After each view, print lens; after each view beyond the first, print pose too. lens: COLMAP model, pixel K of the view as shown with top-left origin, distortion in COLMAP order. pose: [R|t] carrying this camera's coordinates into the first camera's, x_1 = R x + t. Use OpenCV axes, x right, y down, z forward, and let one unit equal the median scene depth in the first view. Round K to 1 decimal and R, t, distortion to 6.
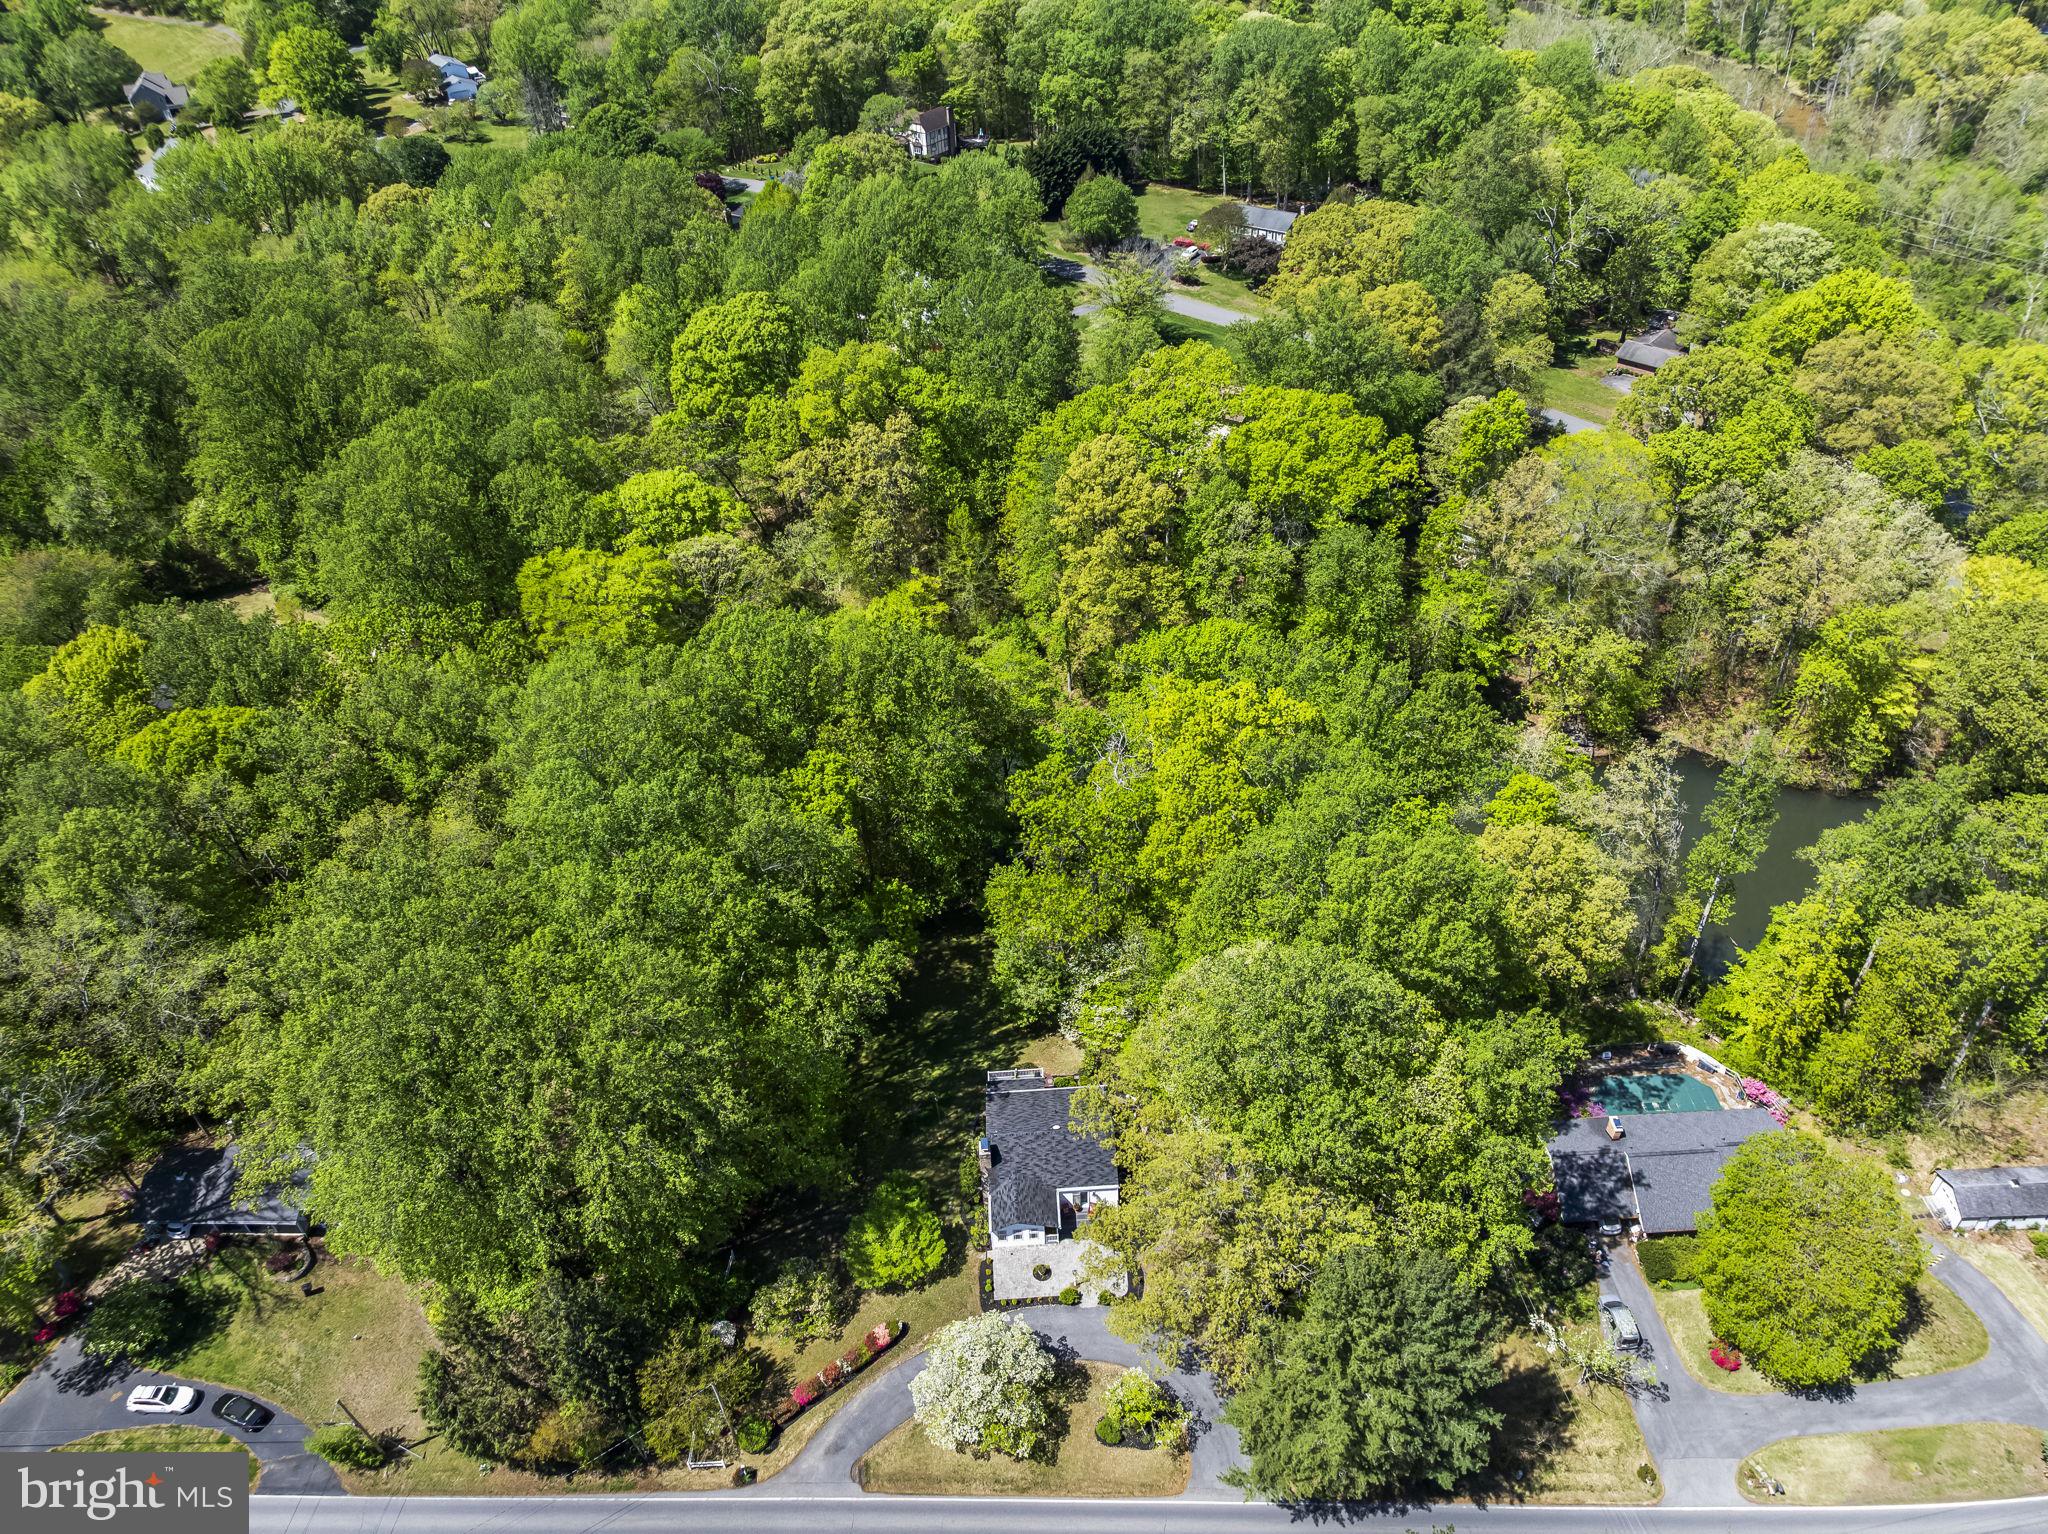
lens RADIAL K [[1376.2, 0, 1024.0], [0, 1376.2, 767.0], [0, 0, 1]] dist [-0.043699, 0.003220]
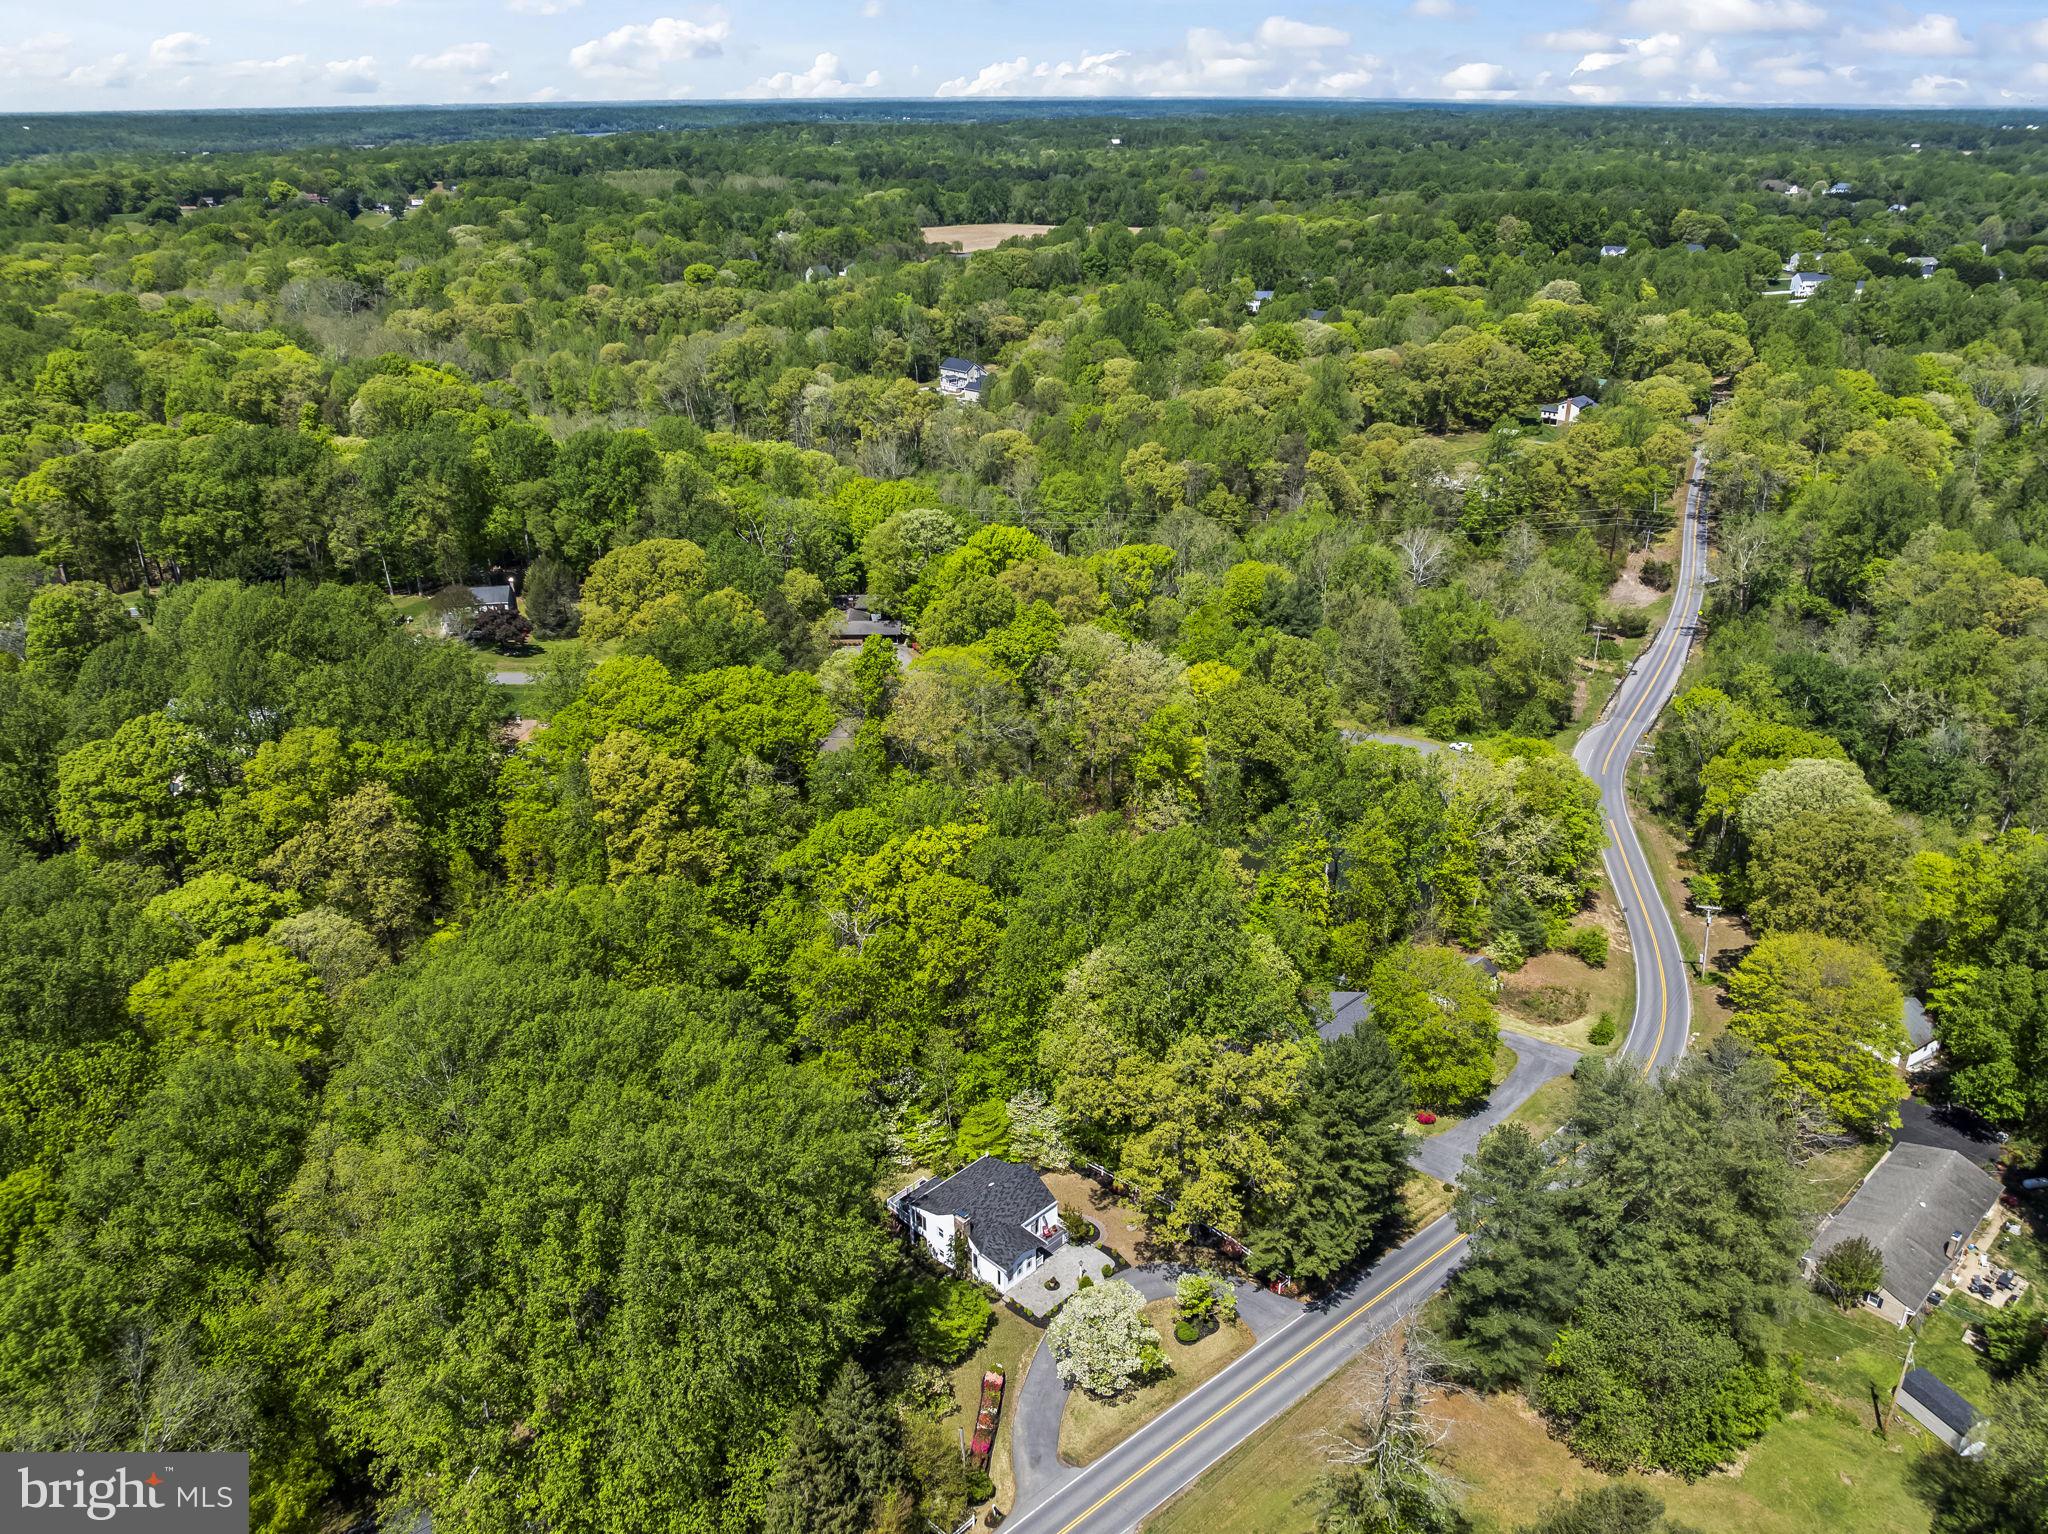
lens RADIAL K [[1376.2, 0, 1024.0], [0, 1376.2, 767.0], [0, 0, 1]] dist [-0.043699, 0.003220]
pose [[0.760781, -0.256269, 0.596271, -0.315803], [0.403307, 0.906489, -0.124982, 0.051174], [-0.508484, 0.335565, 0.792995, -0.047135]]
